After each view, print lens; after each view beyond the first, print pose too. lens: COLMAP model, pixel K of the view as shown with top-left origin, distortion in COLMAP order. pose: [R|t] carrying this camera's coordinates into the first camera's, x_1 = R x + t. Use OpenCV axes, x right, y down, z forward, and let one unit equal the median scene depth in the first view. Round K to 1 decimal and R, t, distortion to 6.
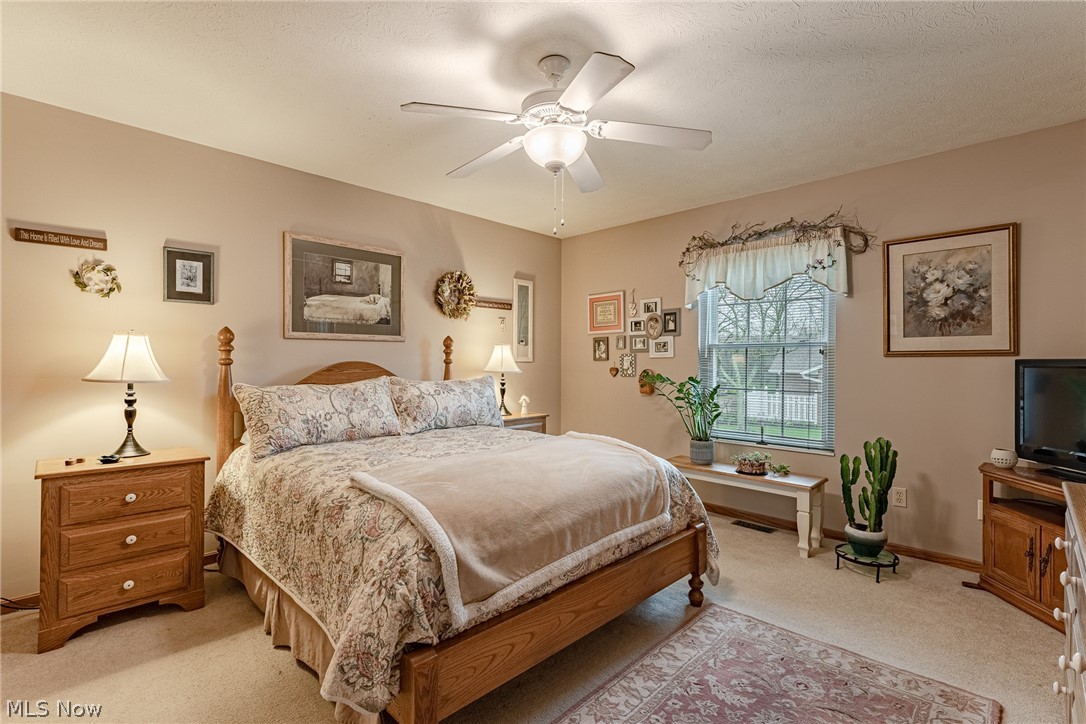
lens RADIAL K [[465.0, 0, 543.1], [0, 465.0, 363.4], [0, 0, 1]] dist [-0.002235, -0.001340]
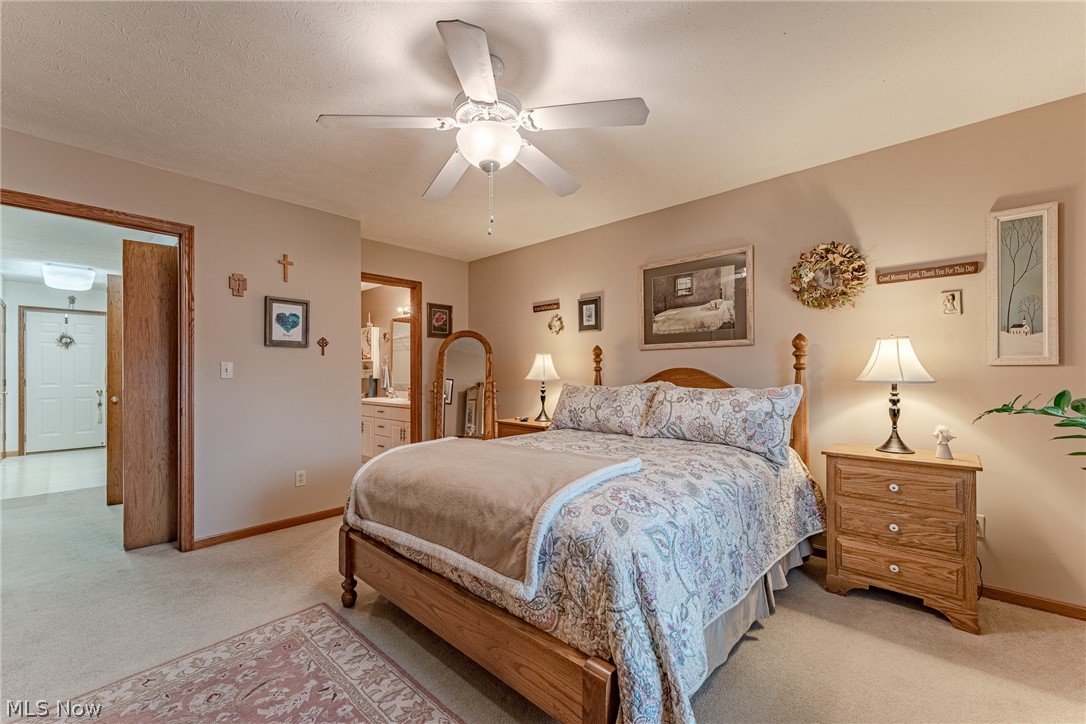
lens RADIAL K [[450.9, 0, 538.2], [0, 450.9, 368.3], [0, 0, 1]] dist [0.004248, 0.000059]
pose [[0.054500, -0.001064, -0.998513, 0.723774], [0.008867, 0.999961, -0.000582, -0.006173], [0.998474, -0.008822, 0.054507, 0.706698]]
